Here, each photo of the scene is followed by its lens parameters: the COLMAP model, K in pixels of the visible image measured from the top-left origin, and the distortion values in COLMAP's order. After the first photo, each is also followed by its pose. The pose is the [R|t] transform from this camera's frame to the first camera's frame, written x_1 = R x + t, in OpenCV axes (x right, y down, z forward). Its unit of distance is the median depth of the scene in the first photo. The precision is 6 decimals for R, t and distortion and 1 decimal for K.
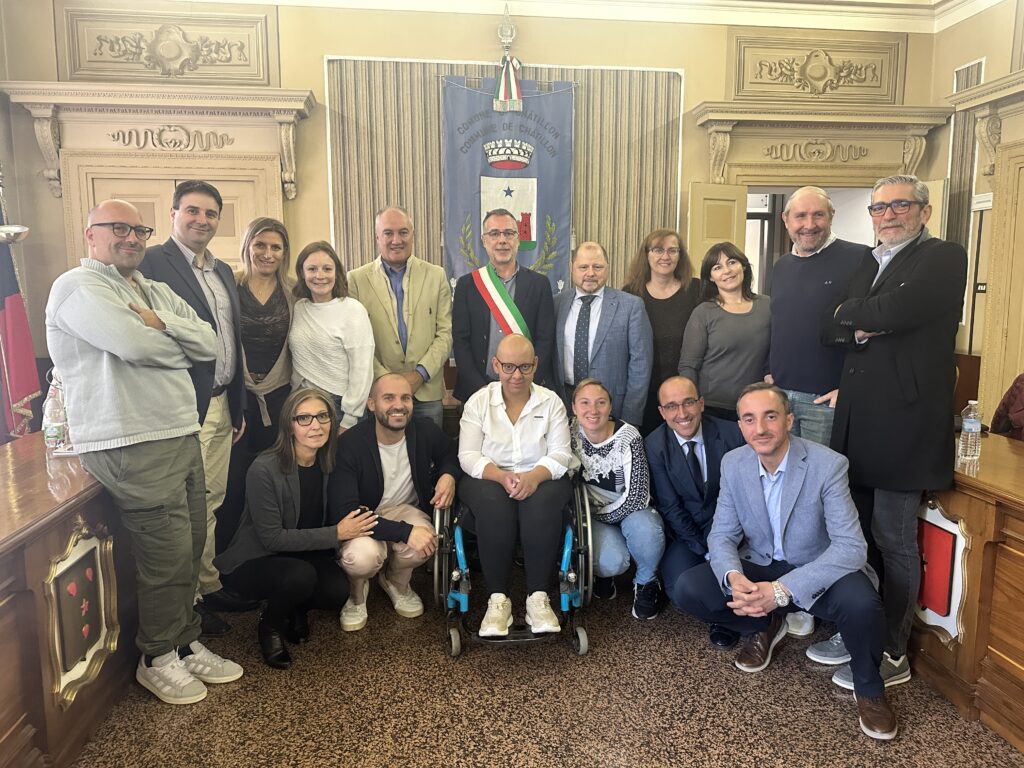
lens RADIAL K [[705.9, 0, 512.0], [0, 705.9, 384.0], [0, 0, 1]] dist [0.044963, -0.064944]
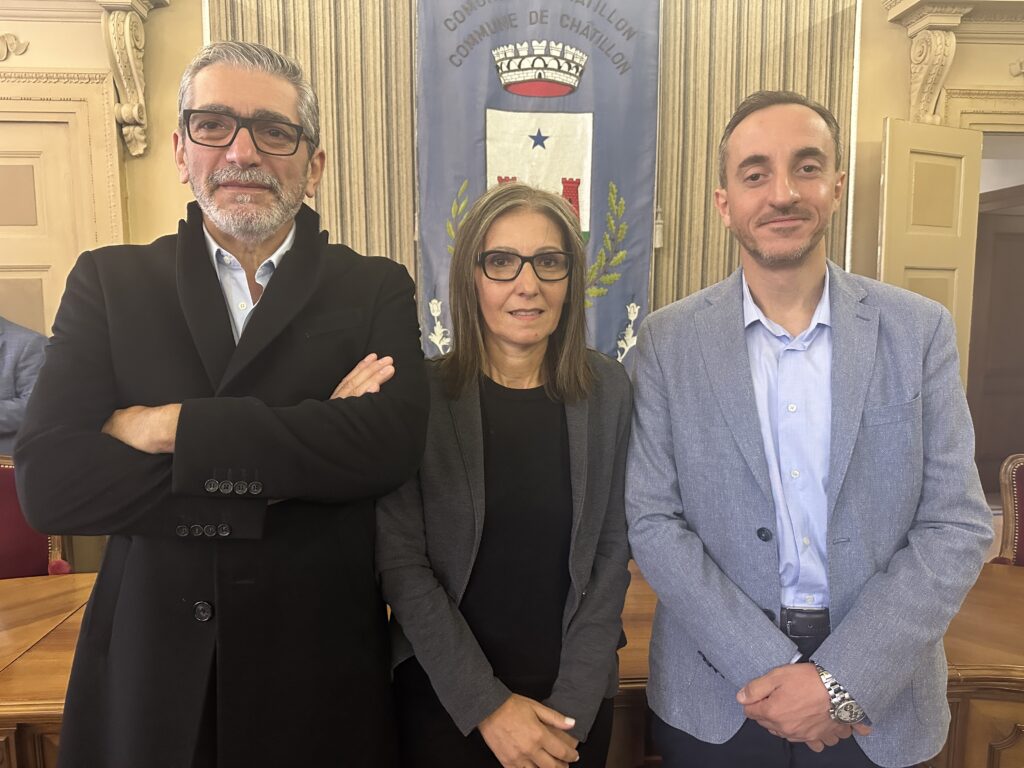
lens RADIAL K [[715.0, 0, 513.6], [0, 715.0, 391.2], [0, 0, 1]] dist [-0.011894, -0.000718]
pose [[0.998916, 0.008574, -0.045754, 0.002359], [-0.008619, 0.999963, -0.000795, -0.080847], [0.045745, 0.001188, 0.998952, 0.462501]]
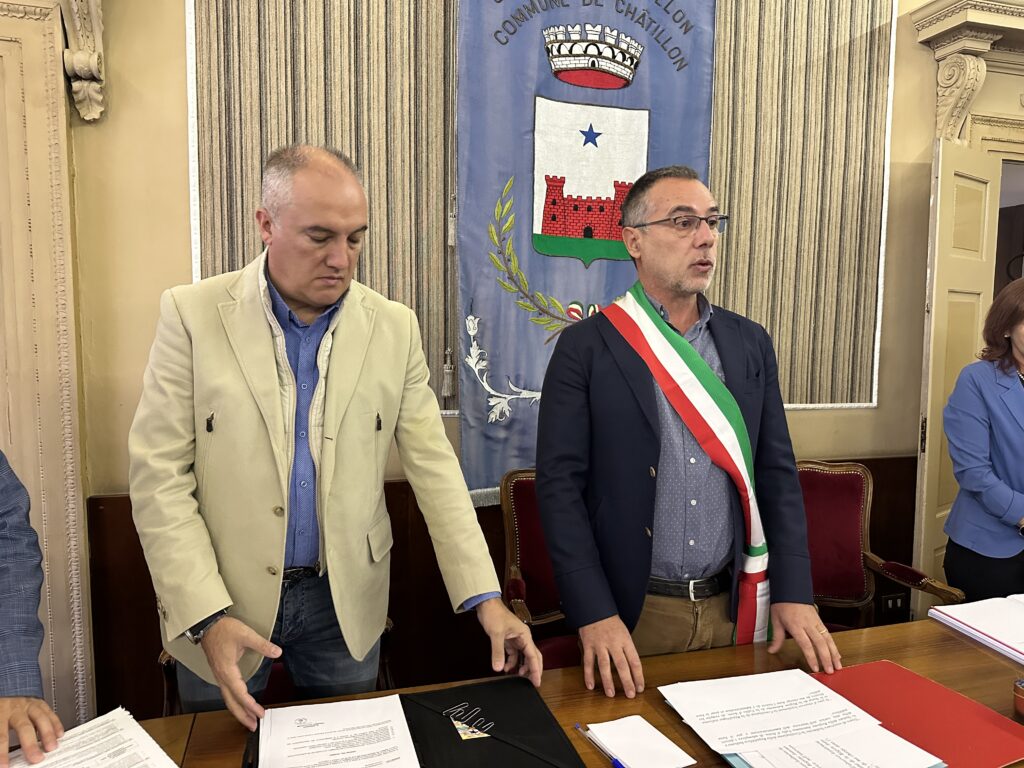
lens RADIAL K [[715.0, 0, 513.6], [0, 715.0, 391.2], [0, 0, 1]] dist [-0.011894, -0.000718]
pose [[0.985932, -0.000796, 0.167147, -0.136248], [0.005350, 0.999627, -0.026795, -0.089630], [-0.167063, 0.027313, 0.985568, 0.548146]]
